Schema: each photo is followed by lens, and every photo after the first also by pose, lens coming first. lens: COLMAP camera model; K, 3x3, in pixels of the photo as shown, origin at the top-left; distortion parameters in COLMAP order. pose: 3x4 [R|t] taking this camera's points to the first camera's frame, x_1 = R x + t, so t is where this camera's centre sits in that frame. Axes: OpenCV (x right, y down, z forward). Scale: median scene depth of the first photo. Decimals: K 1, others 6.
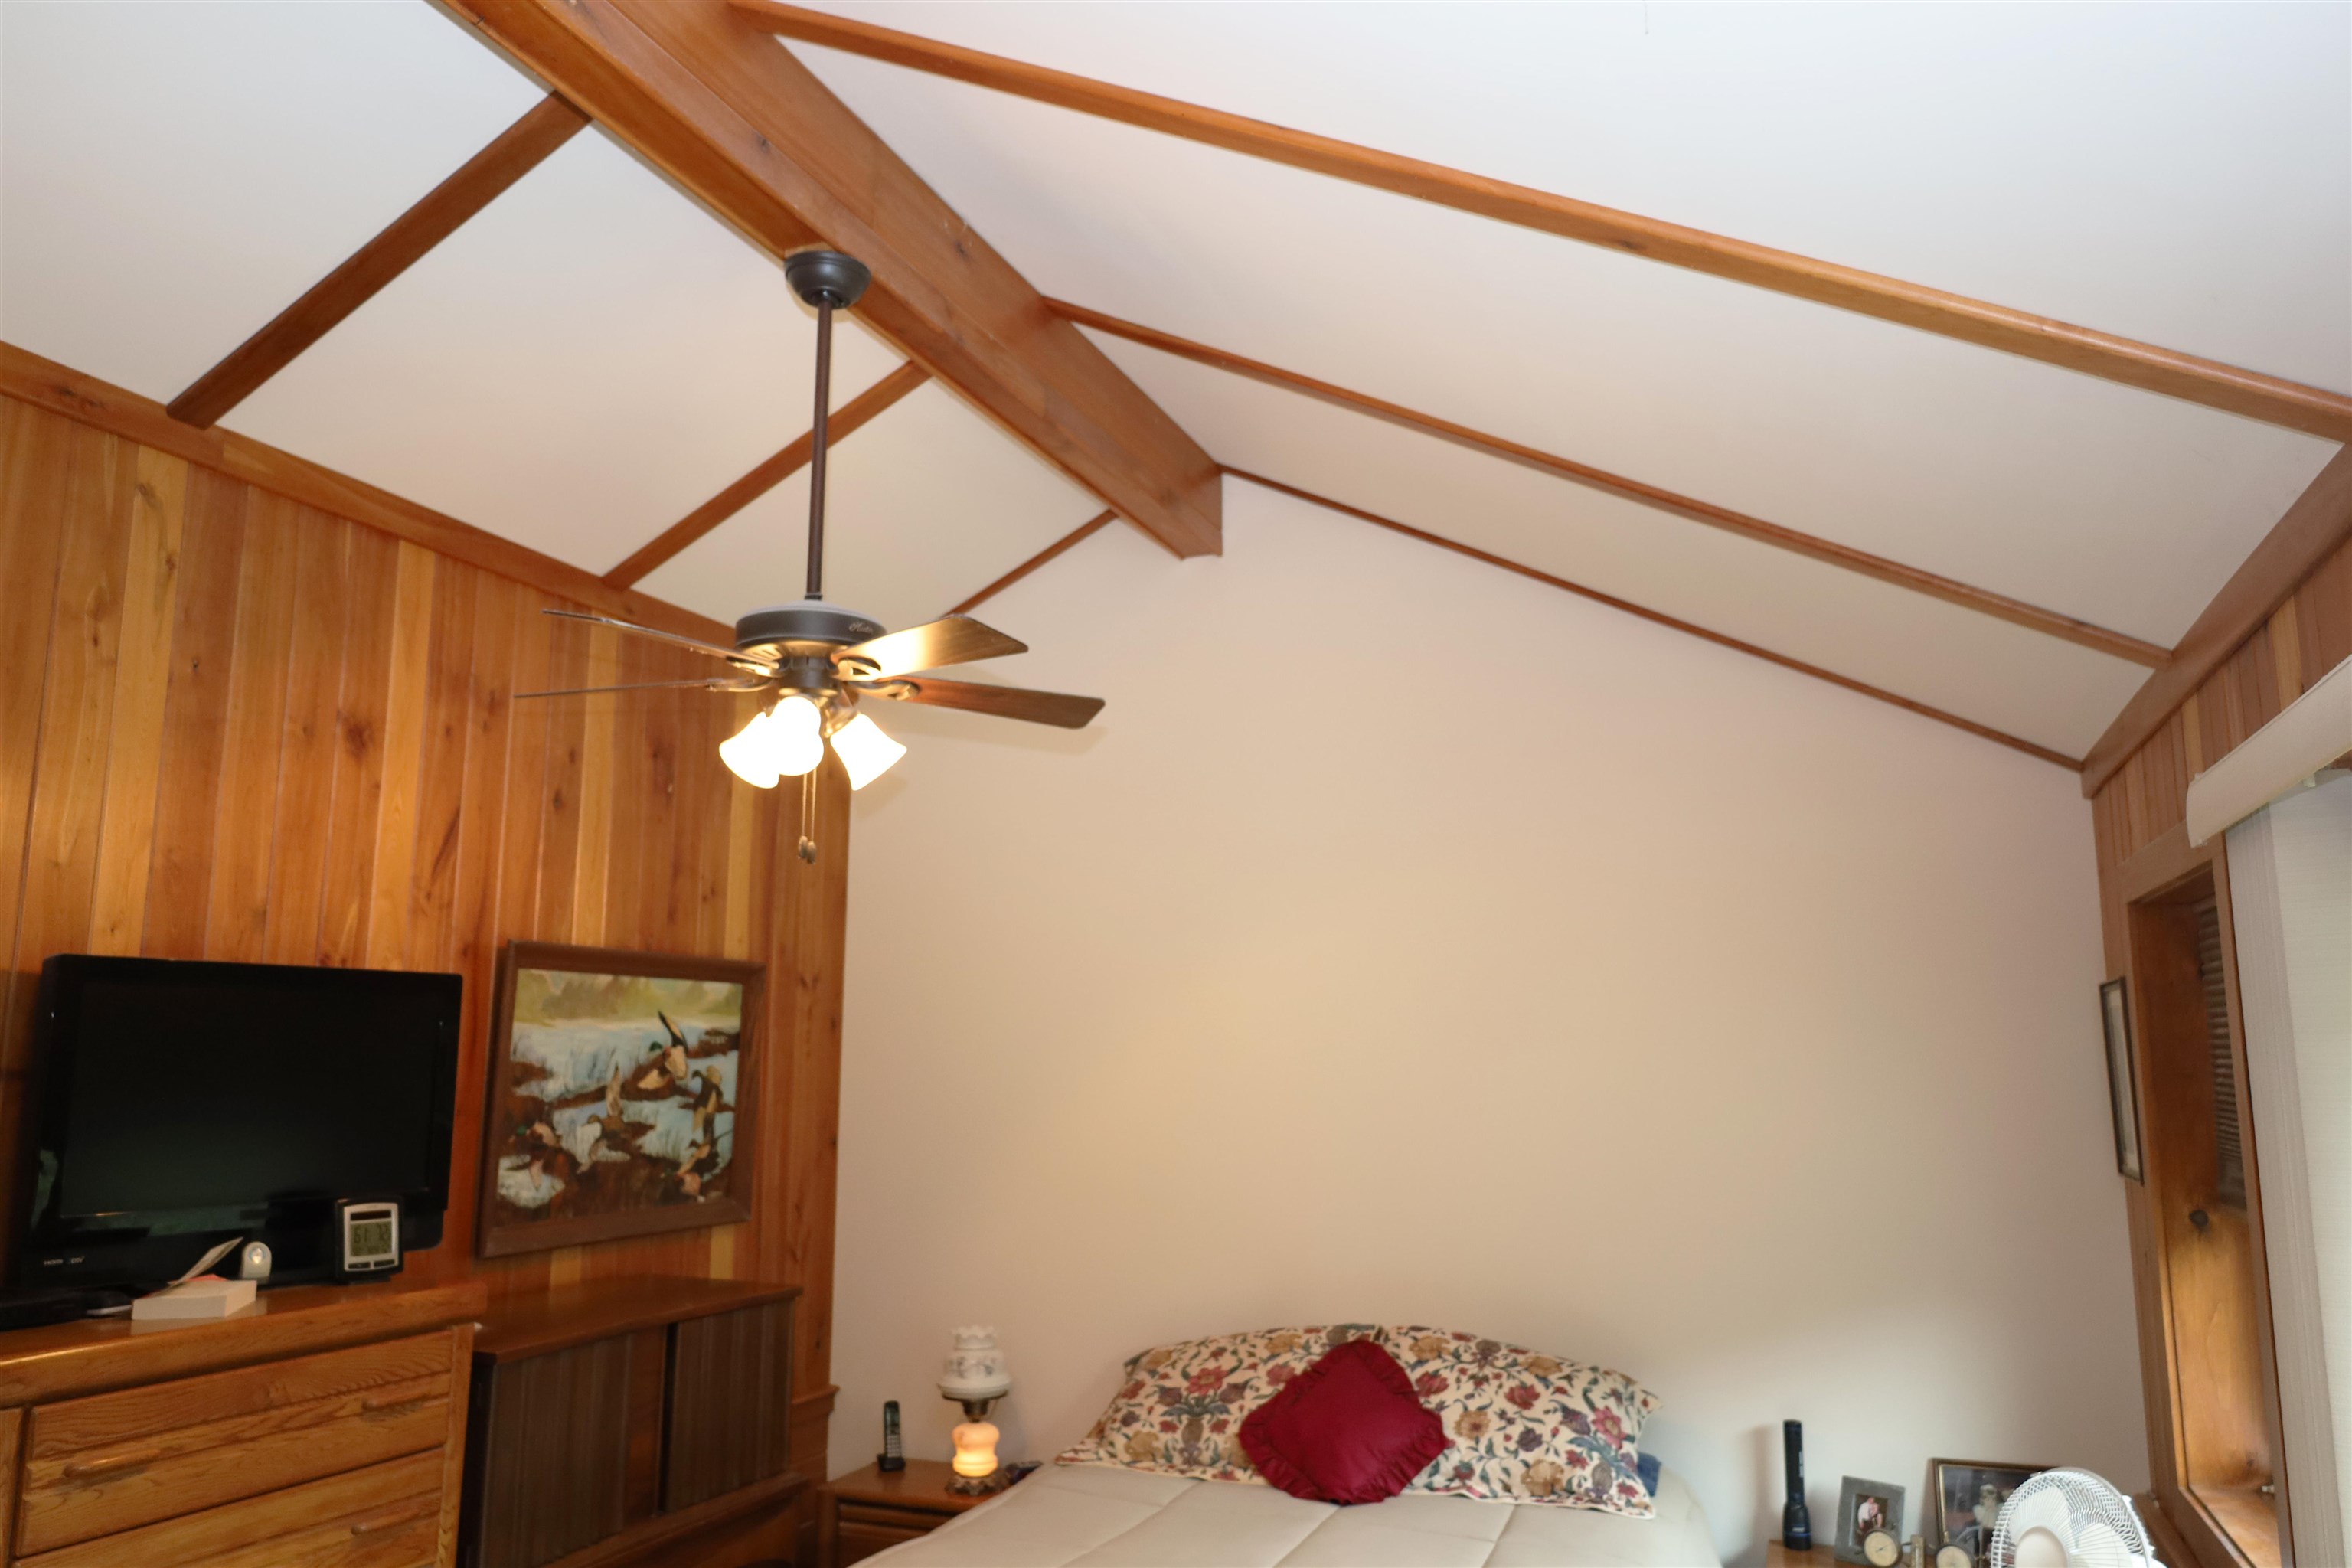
lens RADIAL K [[1679.5, 0, 1178.6], [0, 1679.5, 814.8], [0, 0, 1]] dist [-0.010455, 0.003109]
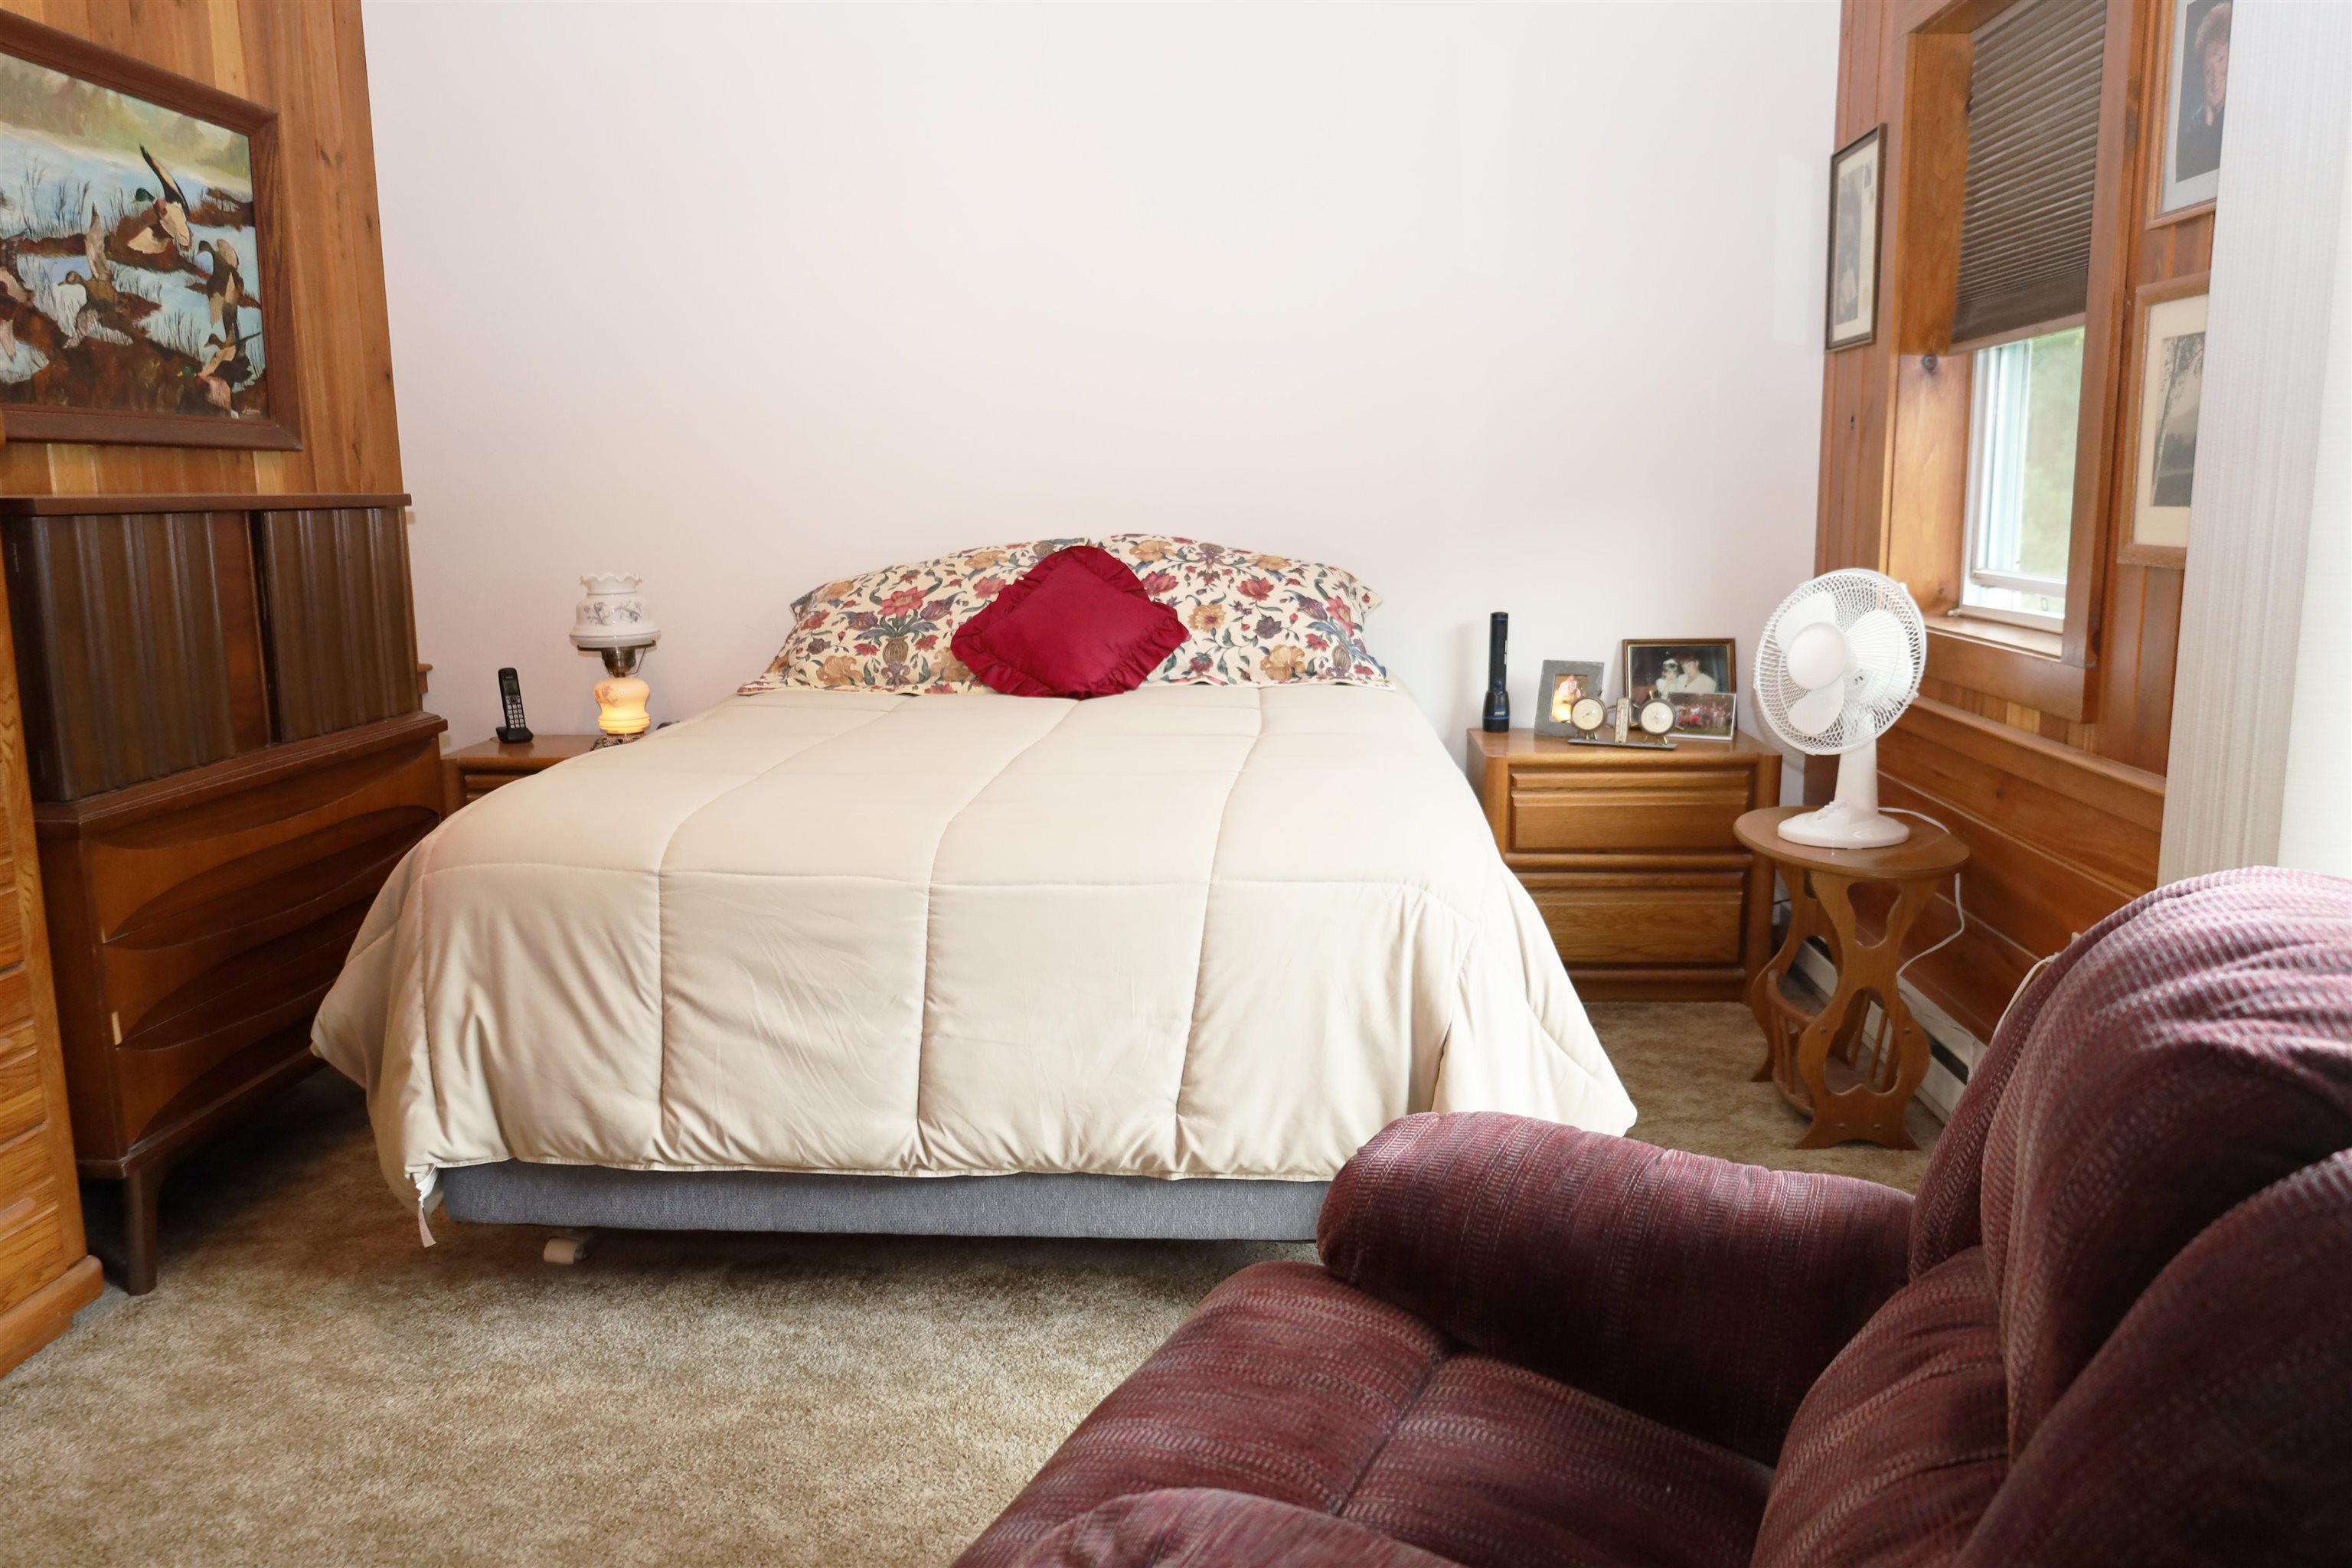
lens RADIAL K [[1679.5, 0, 1178.6], [0, 1679.5, 814.8], [0, 0, 1]] dist [-0.010455, 0.003109]
pose [[0.951809, -0.068088, 0.299039, -0.121071], [-0.032526, 0.947136, 0.319179, 0.155074], [-0.304963, -0.313524, 0.899278, 0.110189]]
